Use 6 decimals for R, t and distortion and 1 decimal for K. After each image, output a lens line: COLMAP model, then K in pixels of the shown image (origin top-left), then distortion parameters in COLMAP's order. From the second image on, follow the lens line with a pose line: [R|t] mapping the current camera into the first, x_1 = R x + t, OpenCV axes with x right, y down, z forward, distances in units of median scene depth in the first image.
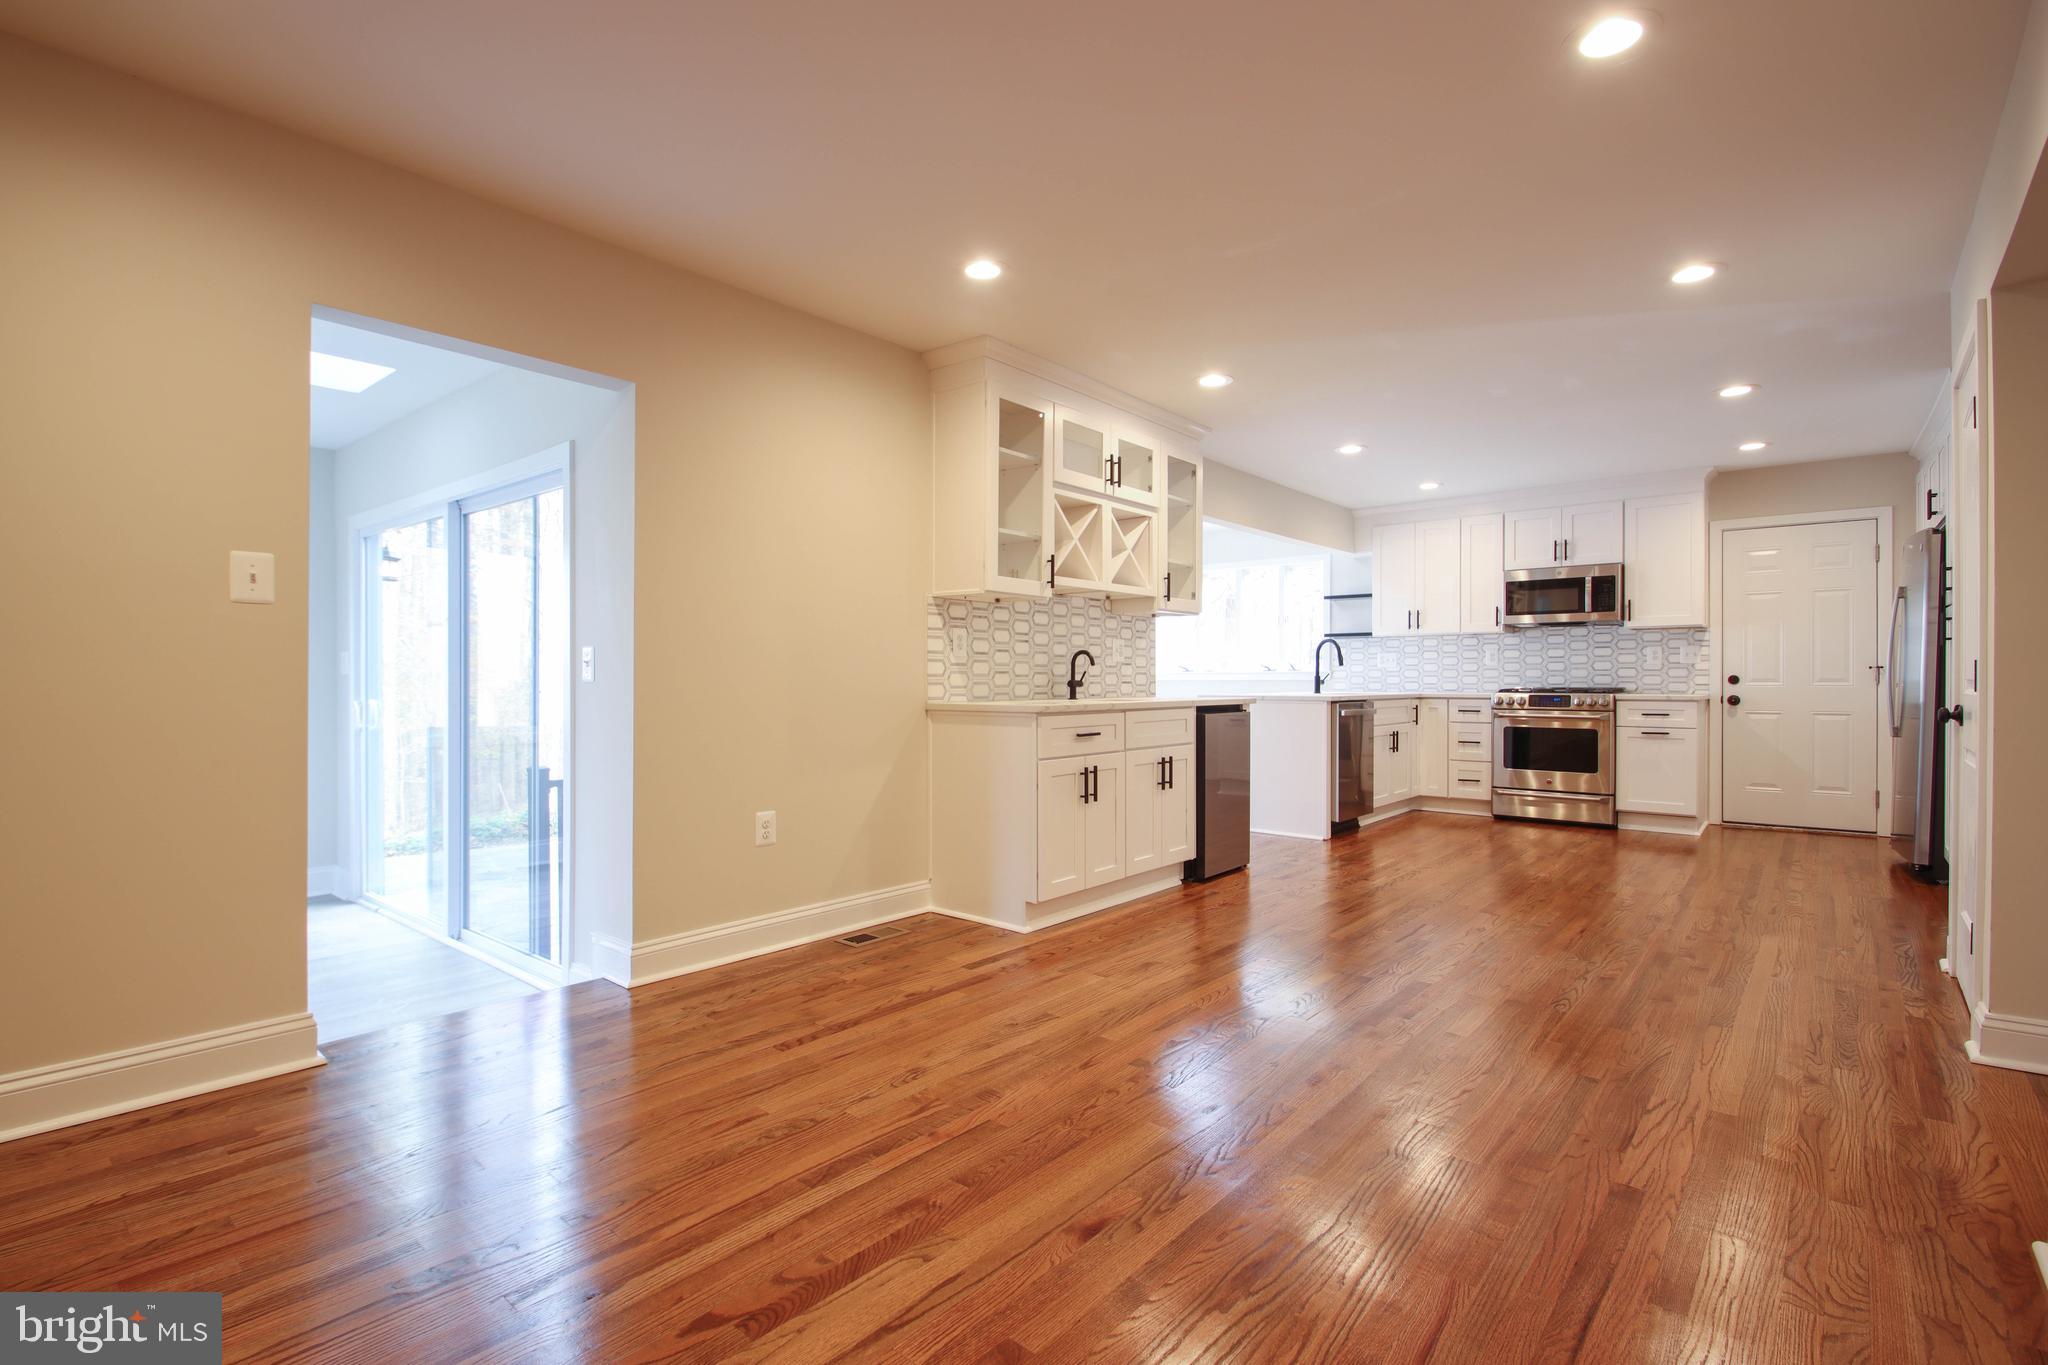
lens RADIAL K [[945.8, 0, 999.1], [0, 945.8, 690.0], [0, 0, 1]] dist [-0.001174, -0.006401]
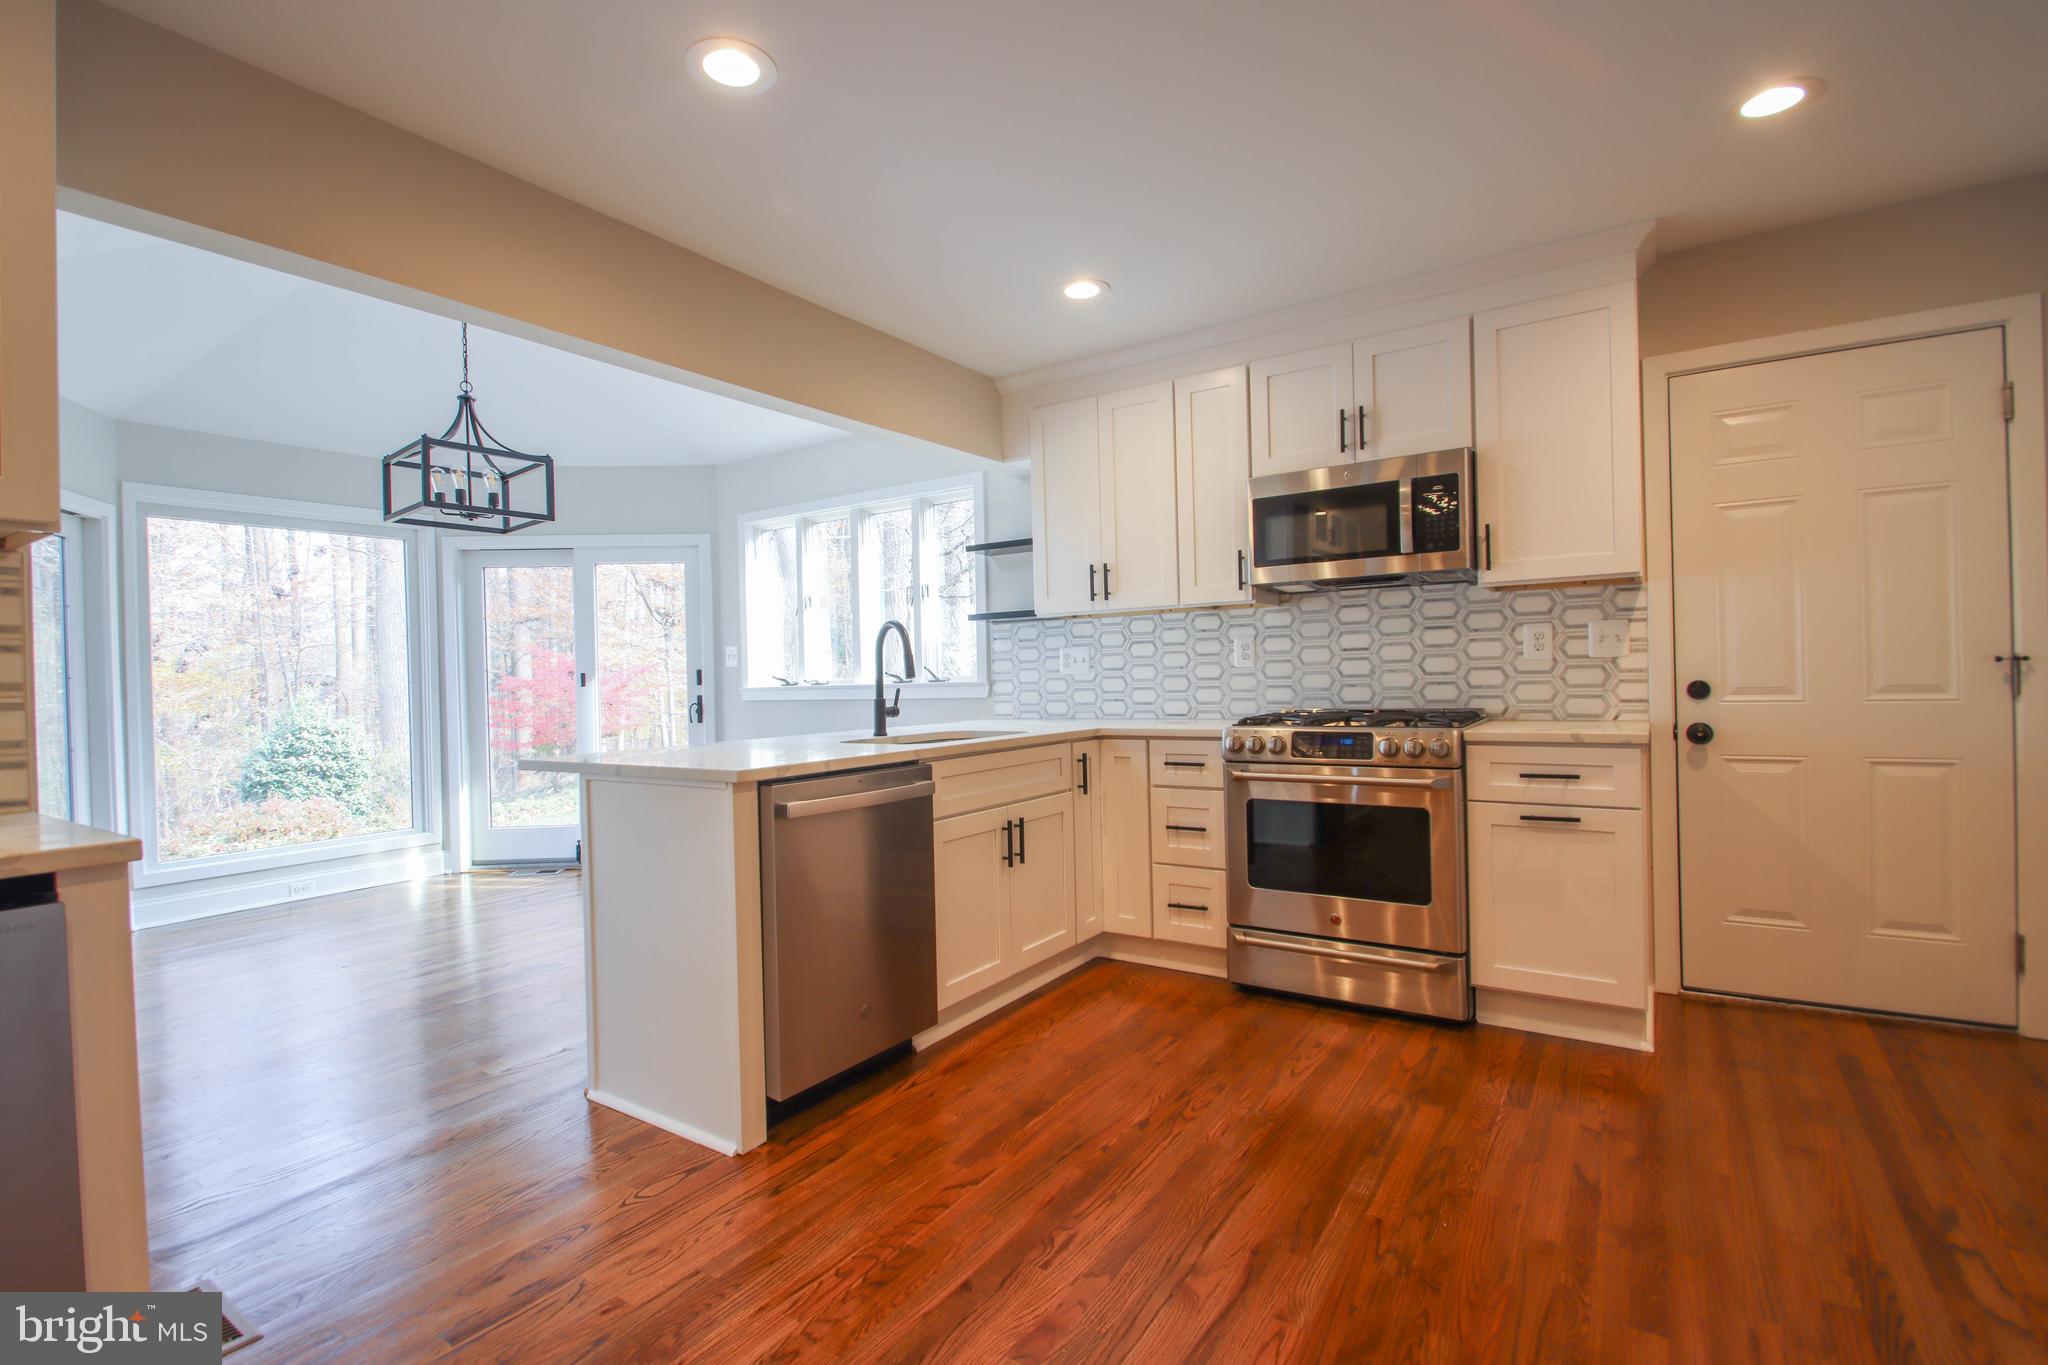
lens RADIAL K [[945.8, 0, 1006.5], [0, 945.8, 690.5], [0, 0, 1]] dist [-0.001174, -0.006401]
pose [[0.992525, -0.026730, 0.119080, 0.399531], [0.026417, 0.999642, 0.004210, -0.022753], [-0.119150, -0.001032, 0.992876, 0.603298]]
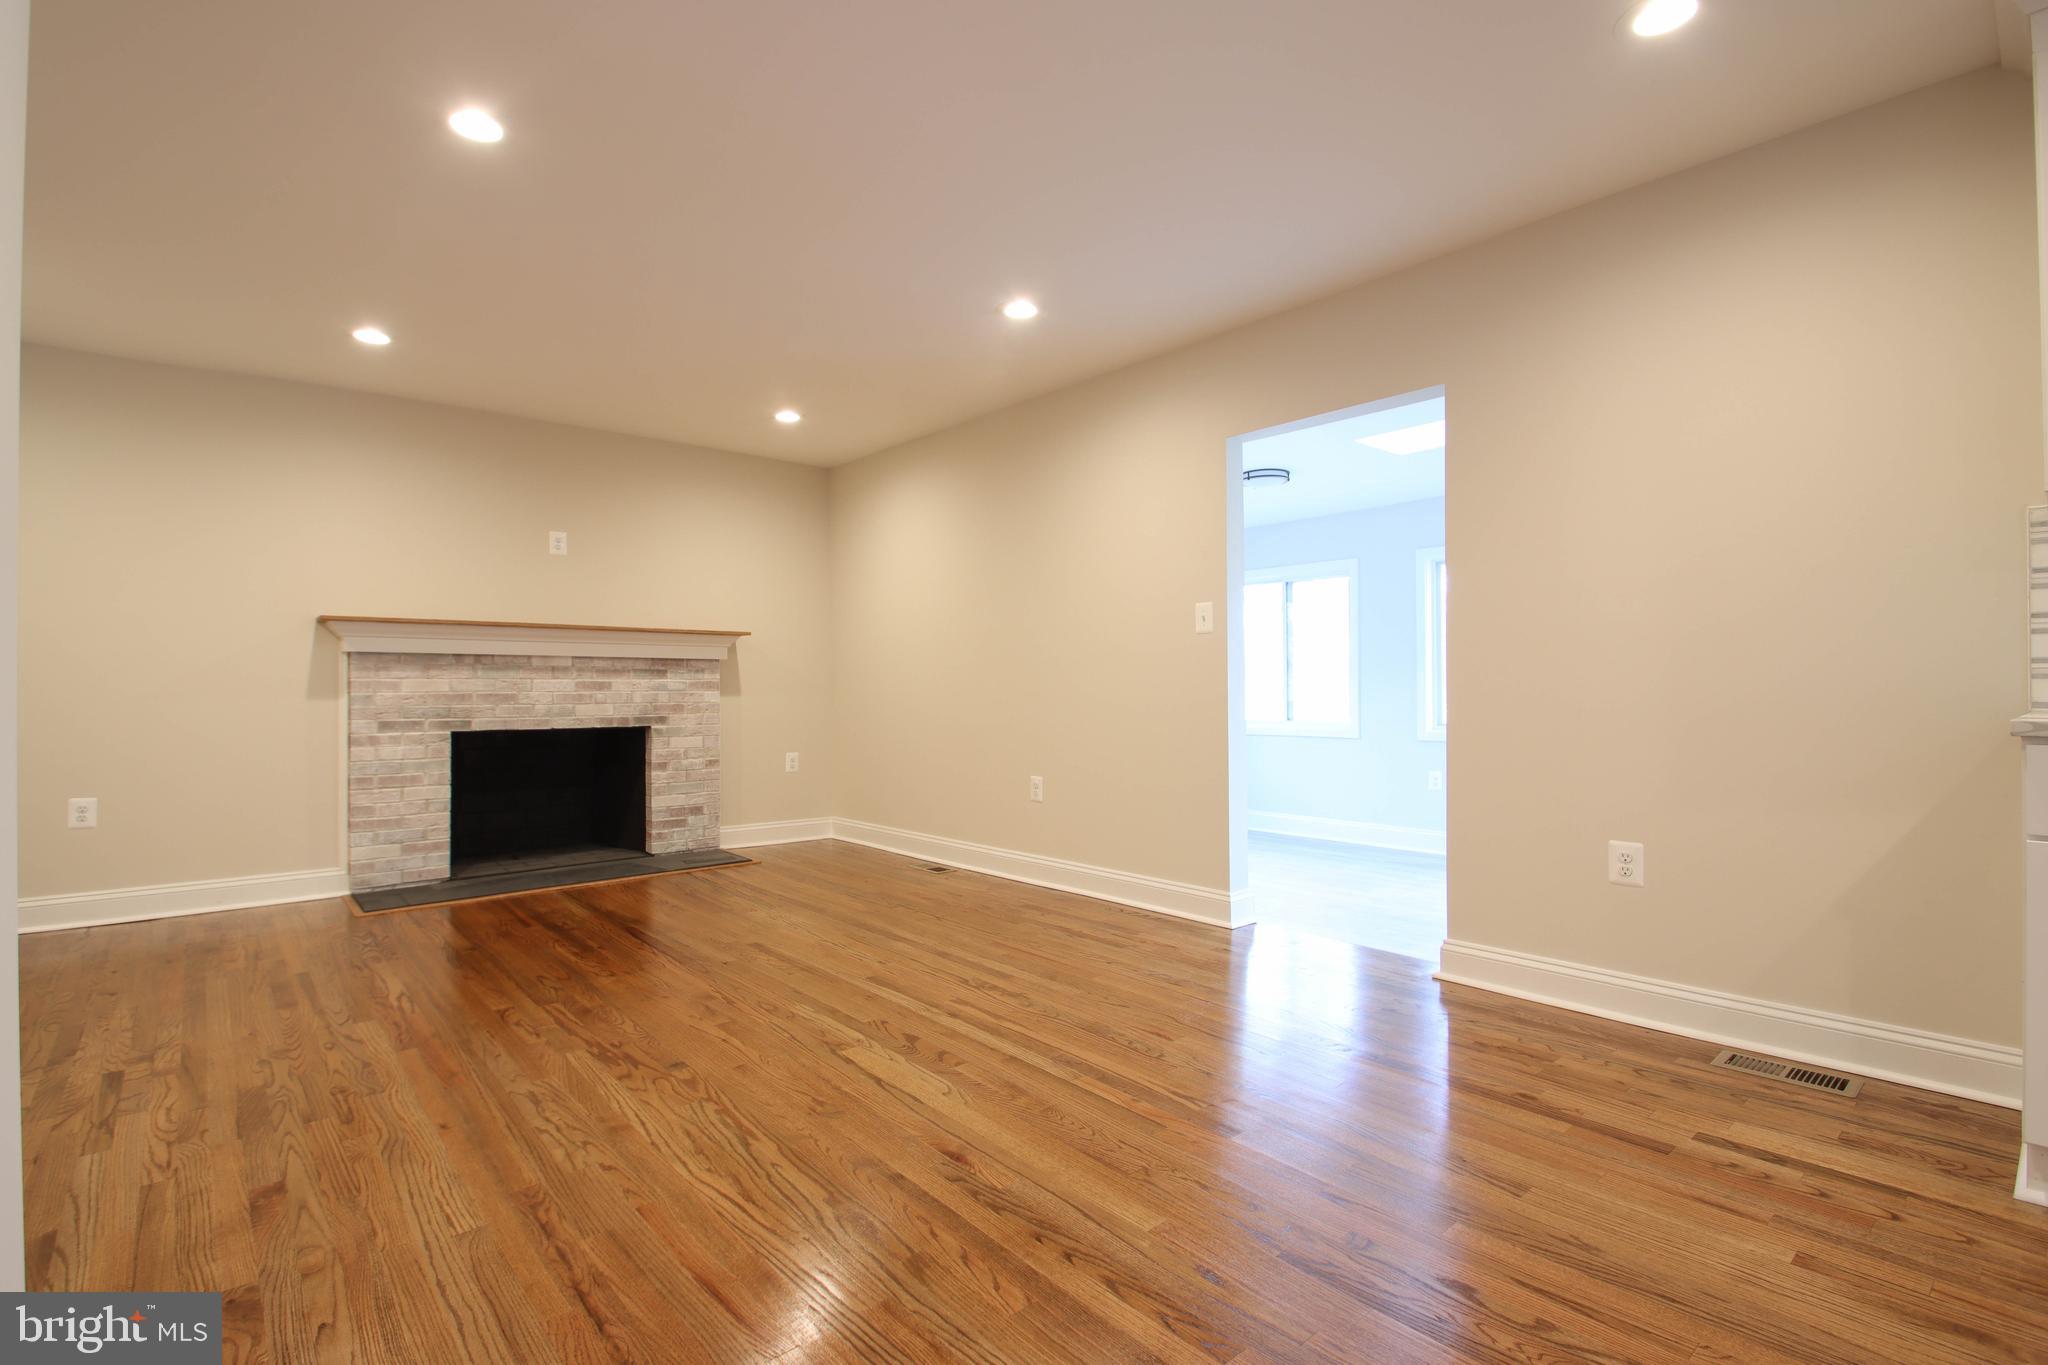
lens RADIAL K [[945.8, 0, 1017.0], [0, 945.8, 691.7], [0, 0, 1]] dist [-0.001174, -0.006401]
pose [[-0.136623, 0.003919, -0.990615, 0.347664], [-0.005477, 0.999974, 0.004711, 0.001485], [0.990608, 0.006069, -0.136598, 0.350187]]
